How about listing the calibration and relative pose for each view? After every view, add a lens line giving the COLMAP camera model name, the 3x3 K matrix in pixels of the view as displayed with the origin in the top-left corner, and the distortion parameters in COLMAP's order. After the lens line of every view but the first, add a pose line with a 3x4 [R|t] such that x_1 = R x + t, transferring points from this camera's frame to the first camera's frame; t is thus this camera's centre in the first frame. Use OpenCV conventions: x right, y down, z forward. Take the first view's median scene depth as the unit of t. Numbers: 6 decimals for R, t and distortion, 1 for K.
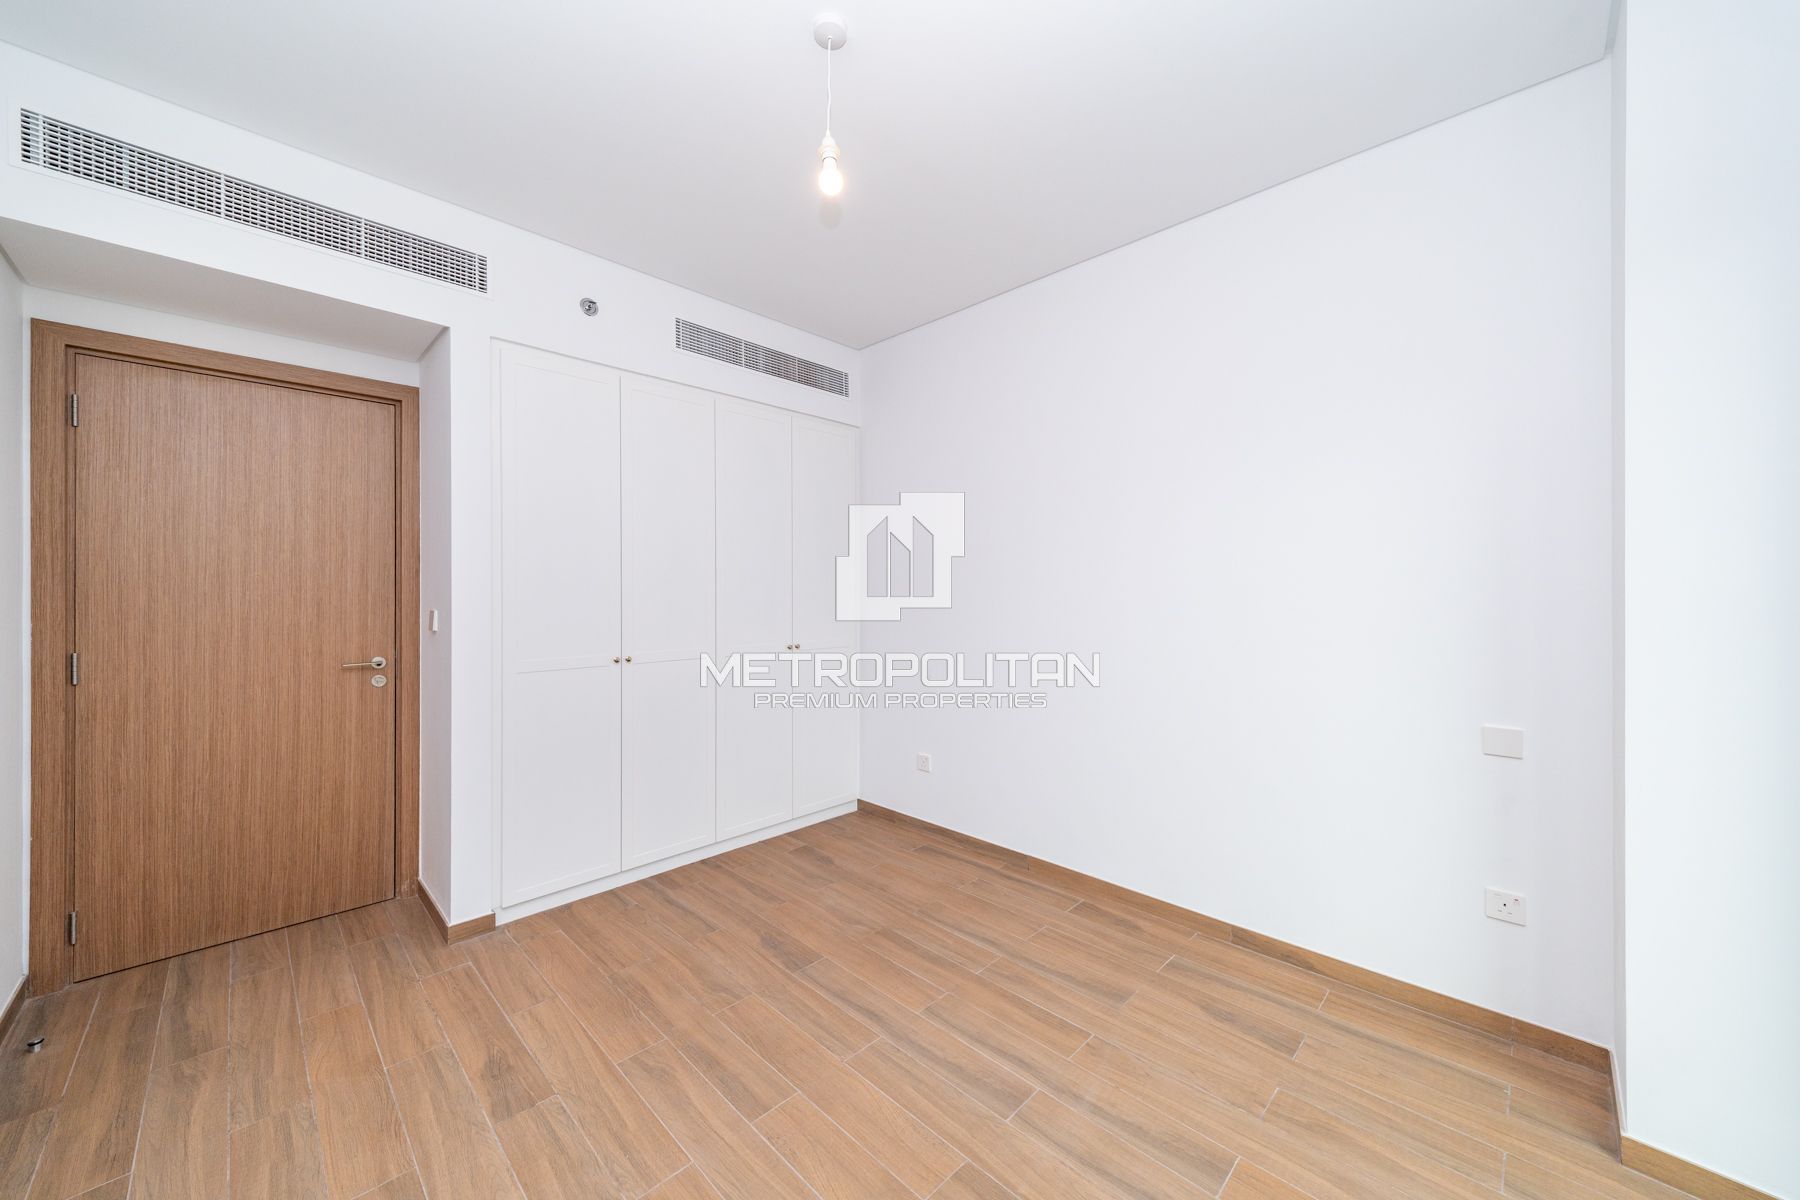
lens RADIAL K [[634.9, 0, 902.0], [0, 634.9, 594.3], [0, 0, 1]] dist [0.021731, -0.005467]
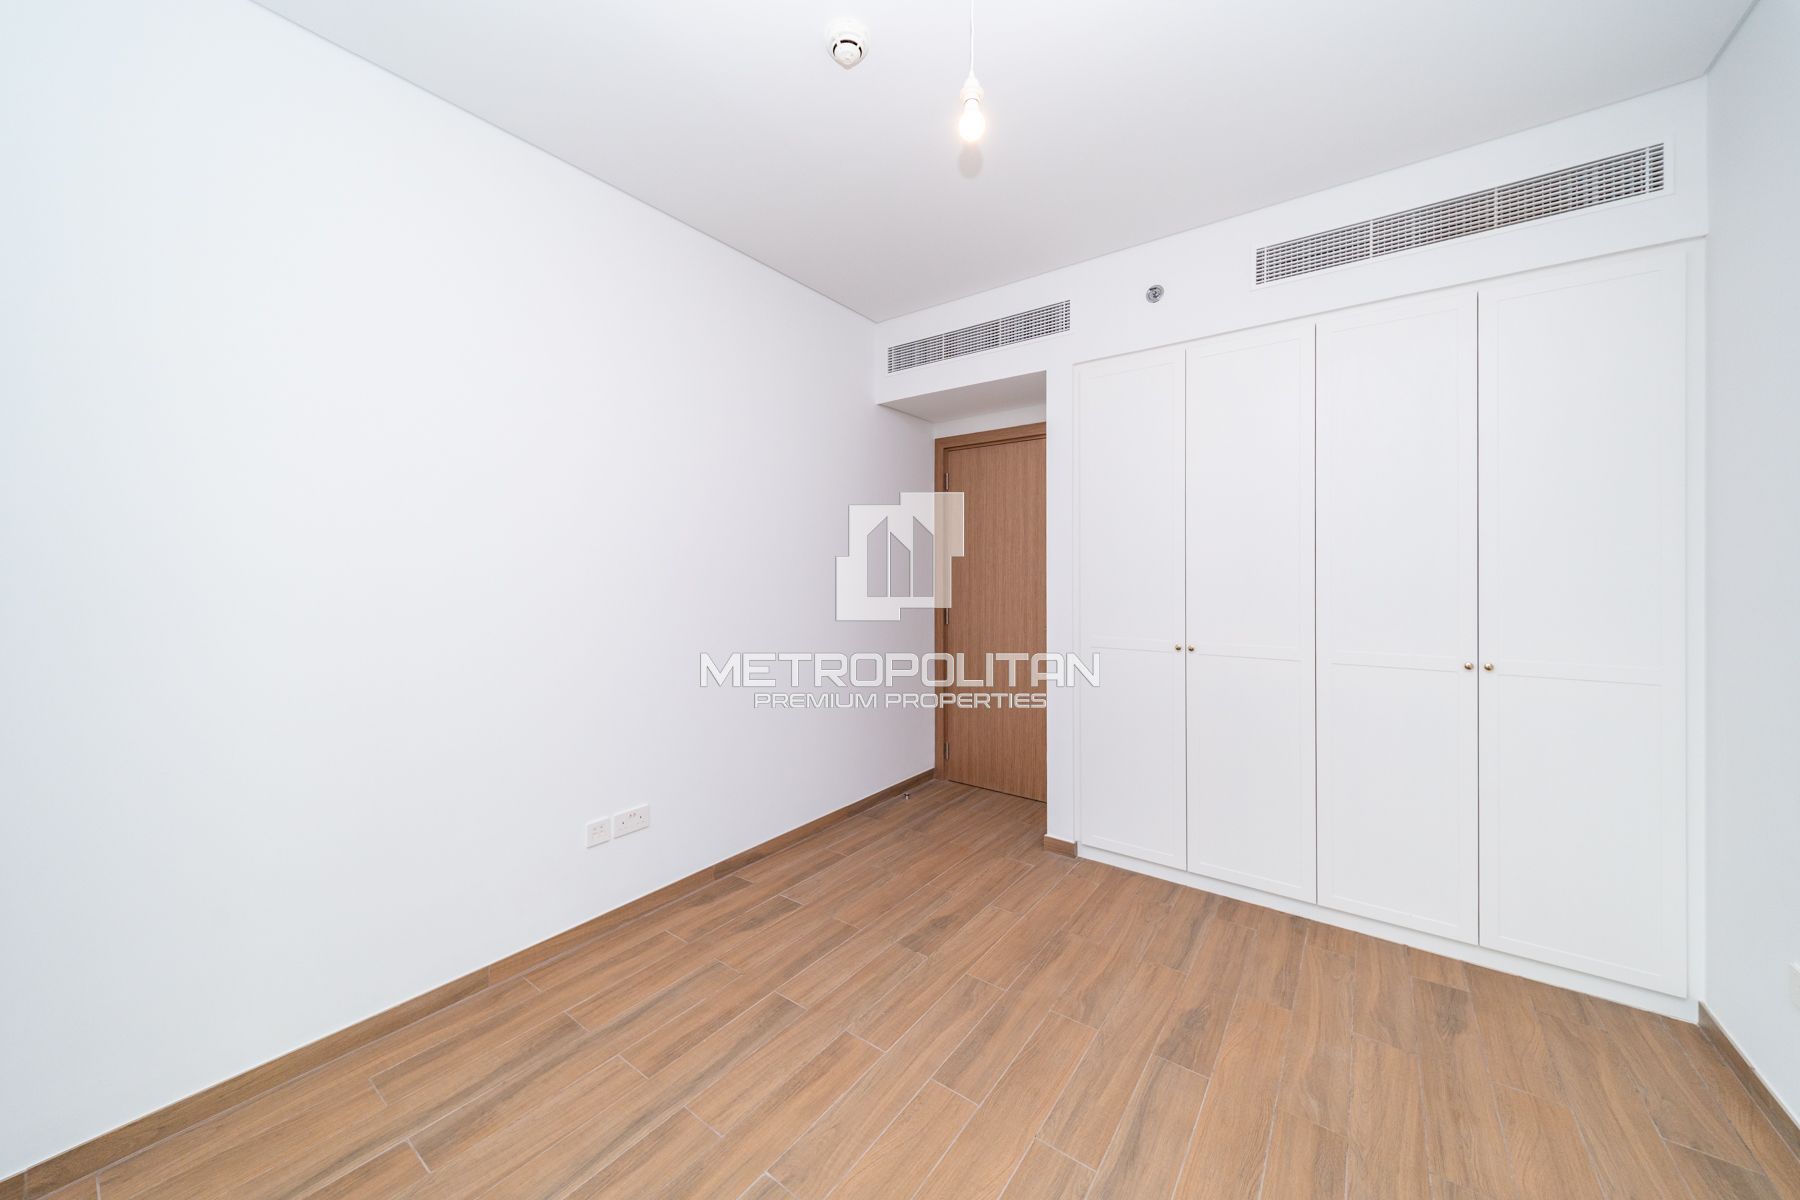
lens RADIAL K [[655.9, 0, 912.8], [0, 655.9, 580.0], [0, 0, 1]] dist [0.006312, -0.000188]
pose [[0.153528, 0.005919, -0.988127, 0.597843], [-0.005165, 0.999973, 0.005187, -0.001604], [0.988131, 0.004307, 0.153555, 0.579835]]
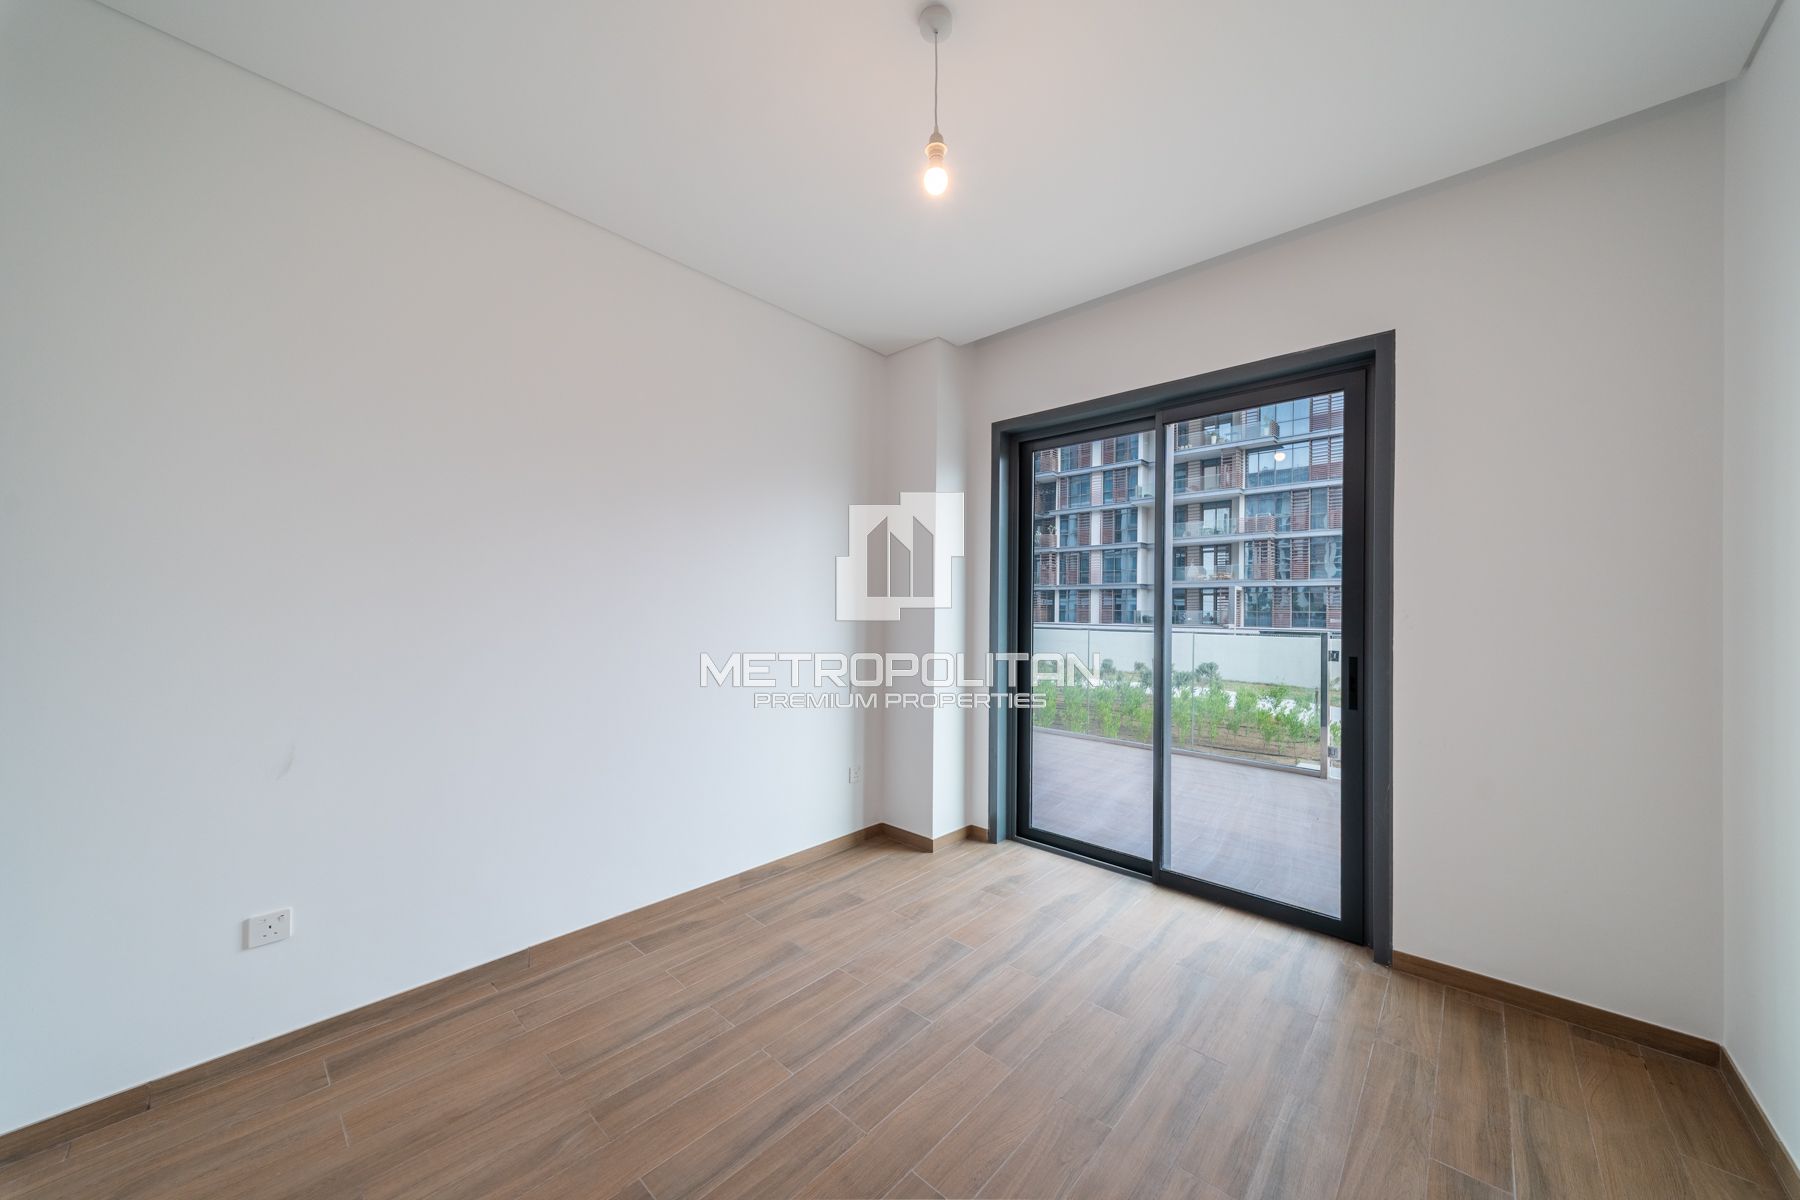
lens RADIAL K [[627.1, 0, 900.0], [0, 627.1, 600.0], [0, 0, 1]] dist [0.021888, -0.005125]
pose [[-0.023404, 0.018021, 0.999564, -0.810582], [-0.010472, 0.999778, -0.018270, 0.002791], [-0.999671, -0.010895, -0.023211, 0.805879]]
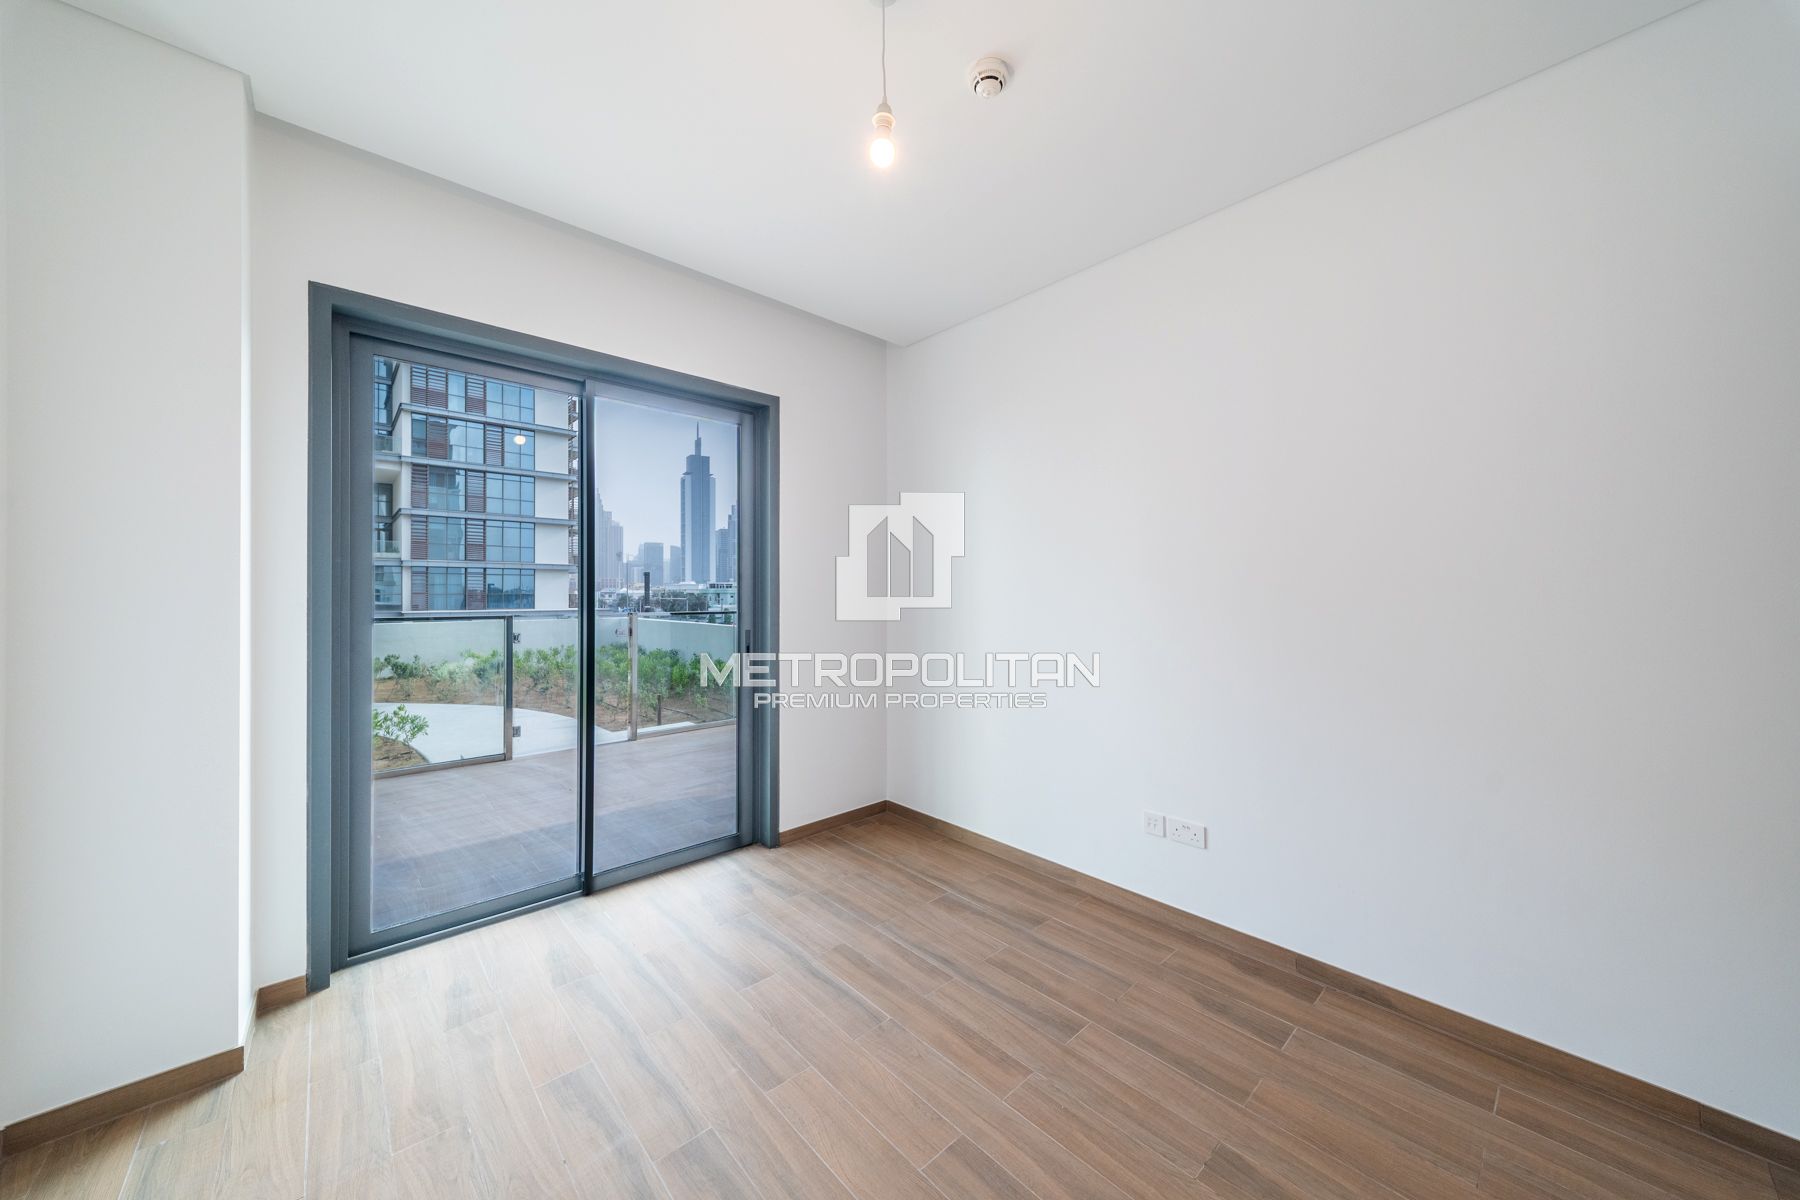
lens RADIAL K [[634.9, 0, 902.0], [0, 634.9, 594.3], [0, 0, 1]] dist [0.021731, -0.005467]
pose [[-0.997408, 0.002157, 0.071927, -0.155787], [0.002499, 0.999986, 0.004672, -0.018758], [-0.071916, 0.004840, -0.997399, 1.452621]]
